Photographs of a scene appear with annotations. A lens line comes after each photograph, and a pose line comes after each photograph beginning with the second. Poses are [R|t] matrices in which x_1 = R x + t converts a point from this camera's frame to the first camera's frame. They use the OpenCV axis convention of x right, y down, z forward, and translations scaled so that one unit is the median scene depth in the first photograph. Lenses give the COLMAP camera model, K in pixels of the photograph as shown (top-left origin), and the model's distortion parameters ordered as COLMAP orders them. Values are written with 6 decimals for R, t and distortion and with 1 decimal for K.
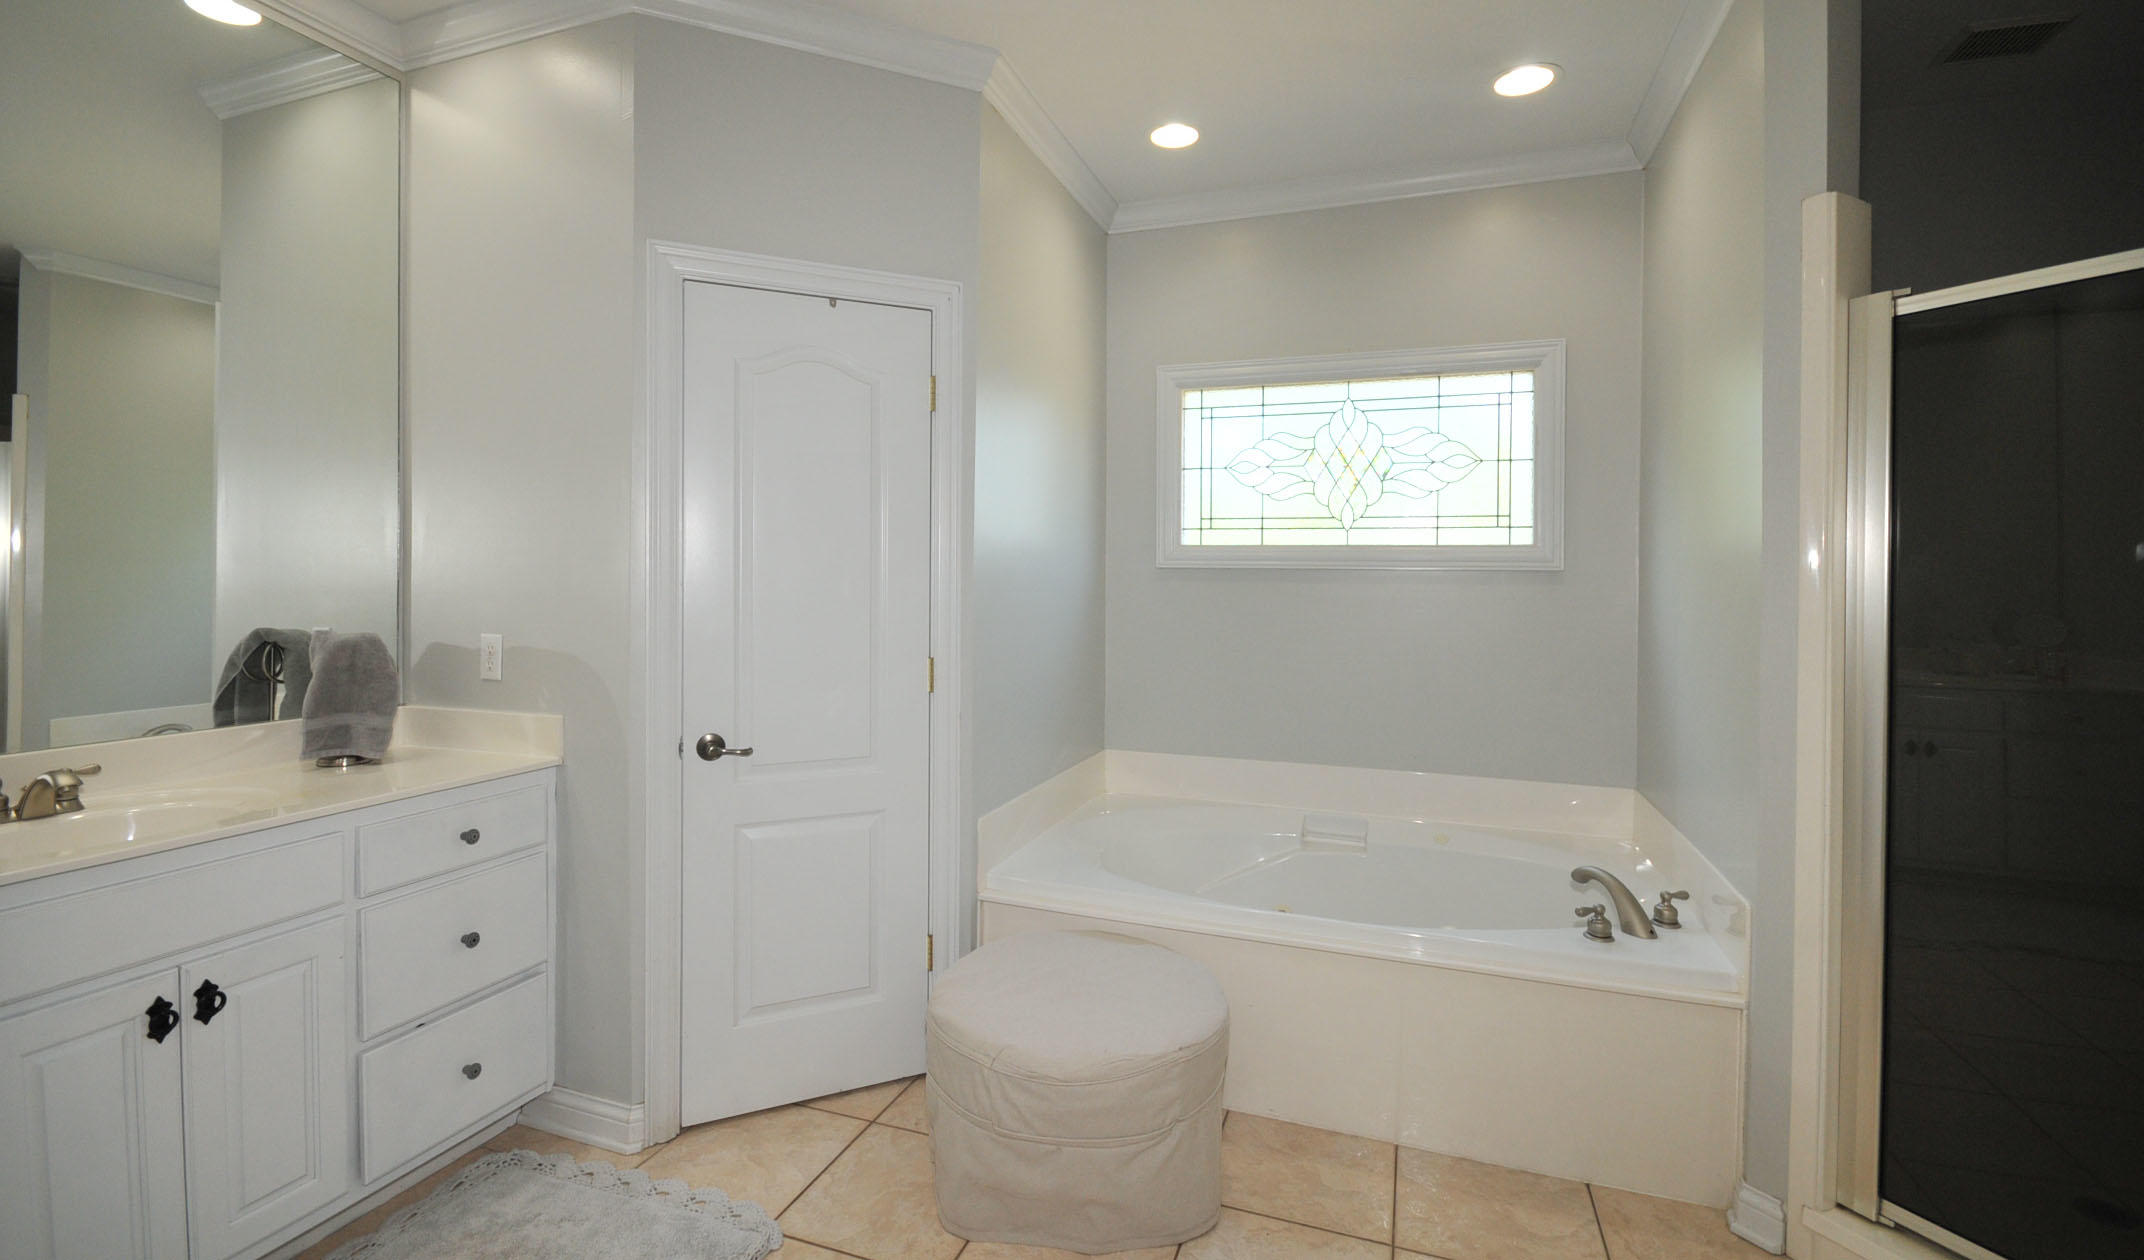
lens RADIAL K [[933.8, 0, 1074.2], [0, 933.8, 583.9], [0, 0, 1]] dist [0.000675, -0.006131]
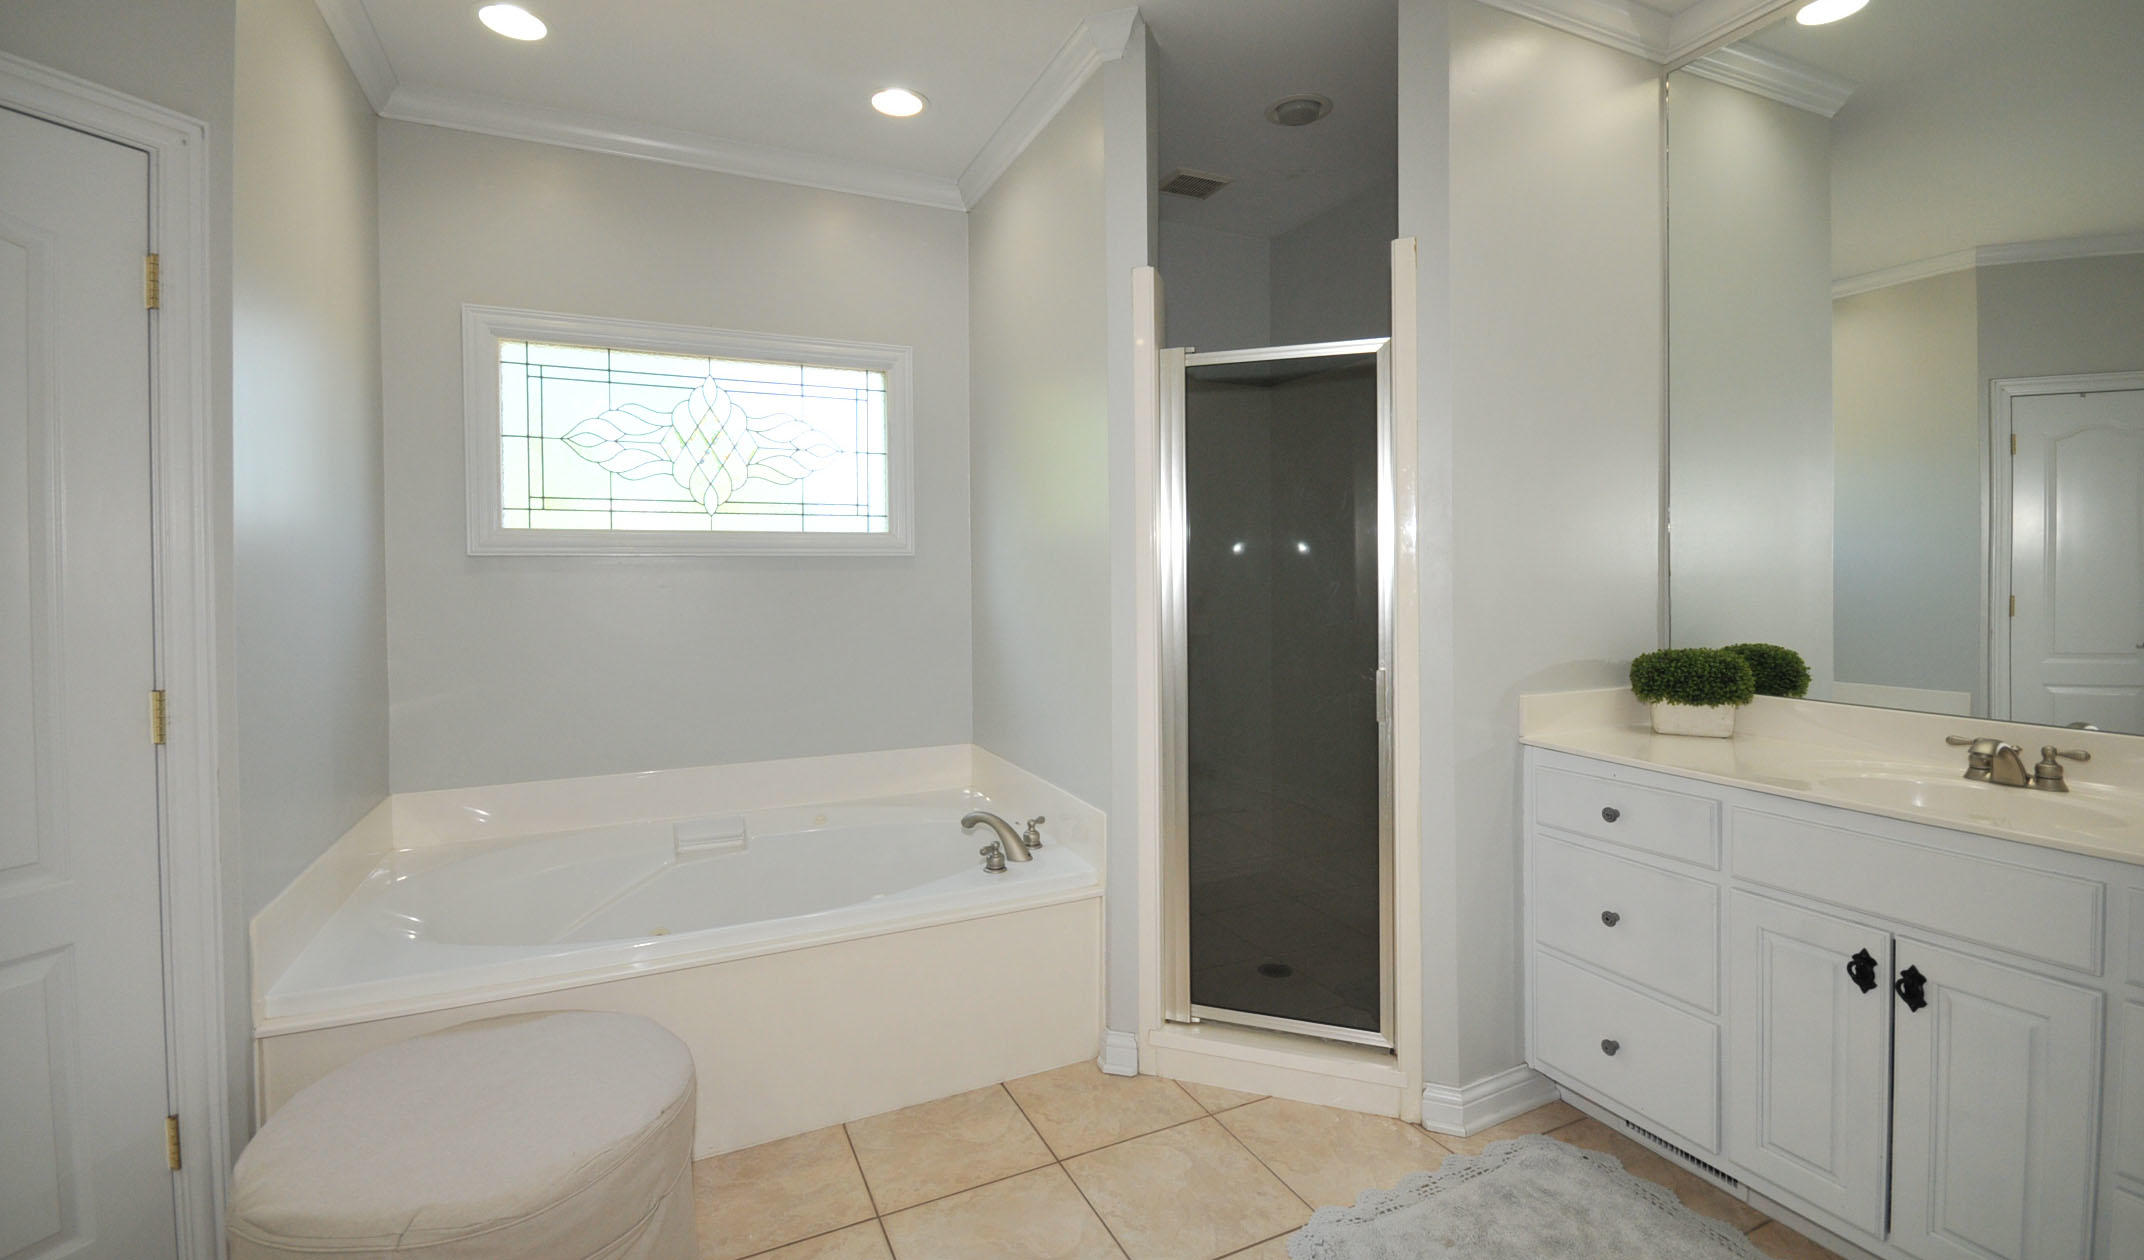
lens RADIAL K [[933.8, 0, 1074.2], [0, 933.8, 583.9], [0, 0, 1]] dist [0.000675, -0.006131]
pose [[0.703992, -0.024856, 0.709772, -0.140541], [0.021322, 0.999677, 0.013861, 0.007749], [-0.709887, 0.005376, 0.704295, 0.086239]]
